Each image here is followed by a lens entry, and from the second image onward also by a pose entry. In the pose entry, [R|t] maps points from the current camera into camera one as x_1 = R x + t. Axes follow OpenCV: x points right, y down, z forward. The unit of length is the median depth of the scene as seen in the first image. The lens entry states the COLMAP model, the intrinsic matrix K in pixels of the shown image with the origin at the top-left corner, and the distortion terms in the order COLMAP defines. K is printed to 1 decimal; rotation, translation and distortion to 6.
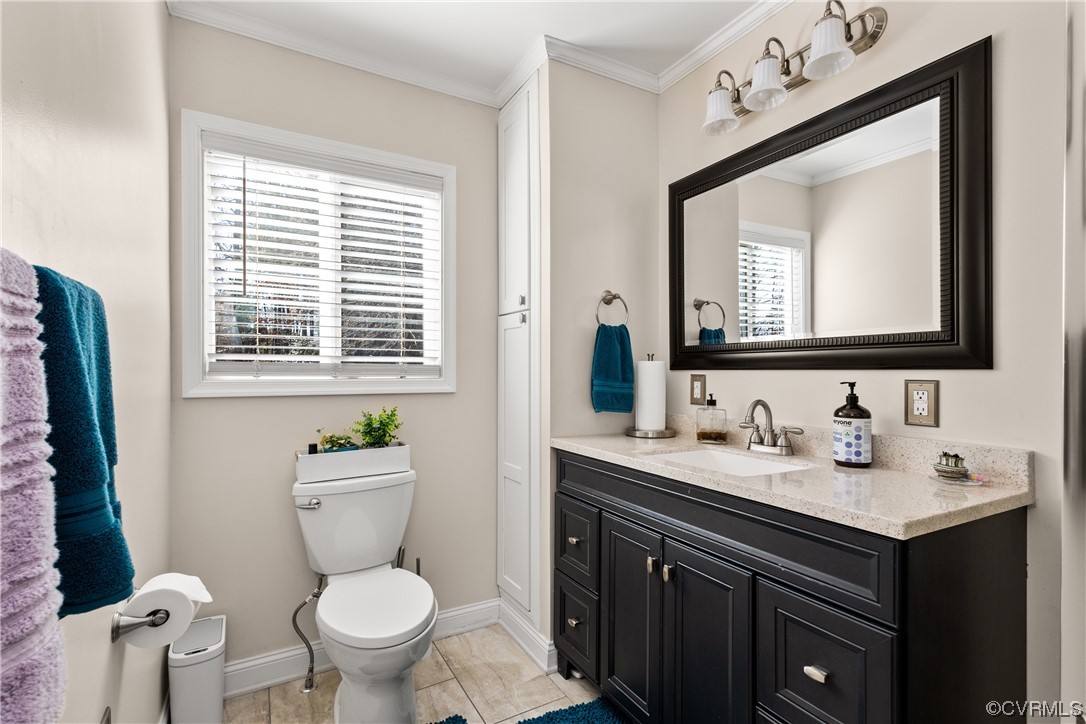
lens RADIAL K [[500.7, 0, 542.5], [0, 500.7, 371.9], [0, 0, 1]] dist [0.008992, 0.000019]
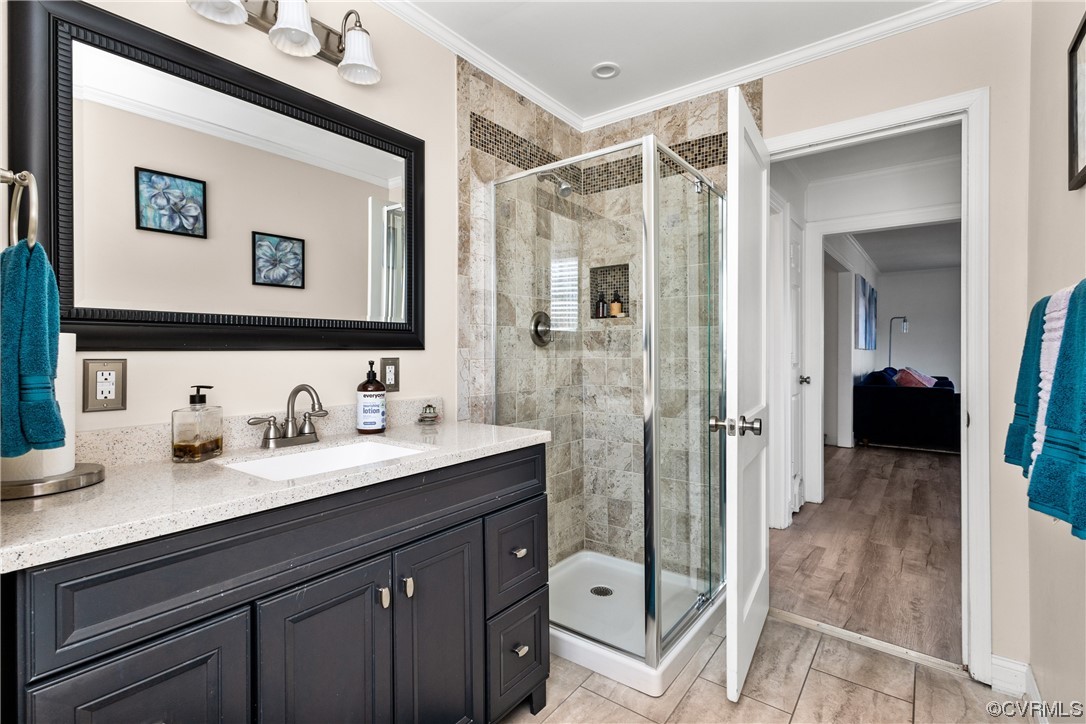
lens RADIAL K [[500.7, 0, 563.0], [0, 500.7, 340.6], [0, 0, 1]] dist [0.008992, 0.000019]
pose [[-0.410087, 0.005170, 0.912032, -0.614245], [-0.003383, 0.999968, -0.007190, -0.019318], [-0.912040, -0.006034, -0.410056, 1.037402]]
